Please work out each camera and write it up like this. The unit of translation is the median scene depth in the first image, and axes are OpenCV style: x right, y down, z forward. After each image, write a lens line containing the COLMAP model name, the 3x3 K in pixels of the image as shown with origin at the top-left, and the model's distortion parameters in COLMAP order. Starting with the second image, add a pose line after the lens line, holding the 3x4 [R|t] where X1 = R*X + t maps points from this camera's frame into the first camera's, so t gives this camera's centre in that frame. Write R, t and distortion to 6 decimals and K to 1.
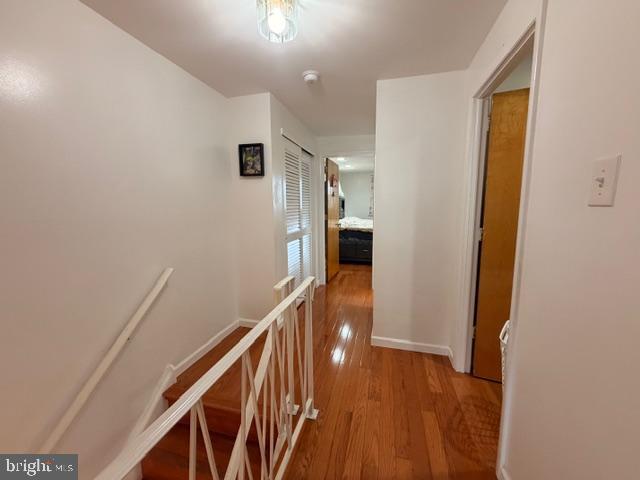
lens RADIAL K [[262.5, 0, 320.0], [0, 262.5, 240.0], [0, 0, 1]] dist [0.023561, -0.000036]
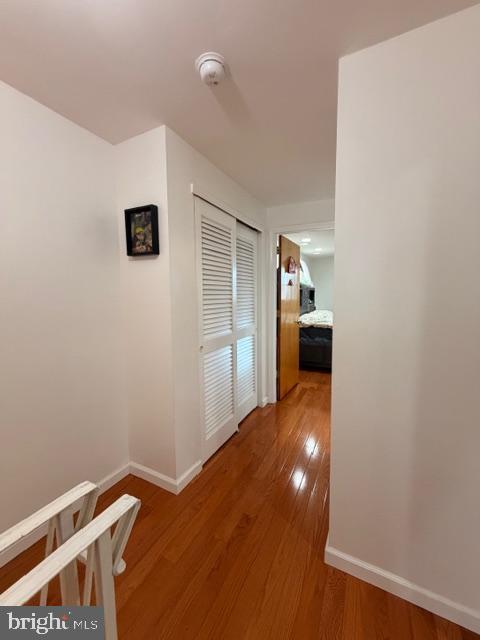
lens RADIAL K [[255.5, 0, 240.5], [0, 255.5, 318.2], [0, 0, 1]] dist [0.000659, -0.000009]
pose [[0.975644, 0.022680, -0.218185, 0.098135], [-0.031164, 0.998883, -0.035519, -0.054194], [0.217135, 0.041454, 0.975261, 0.333534]]
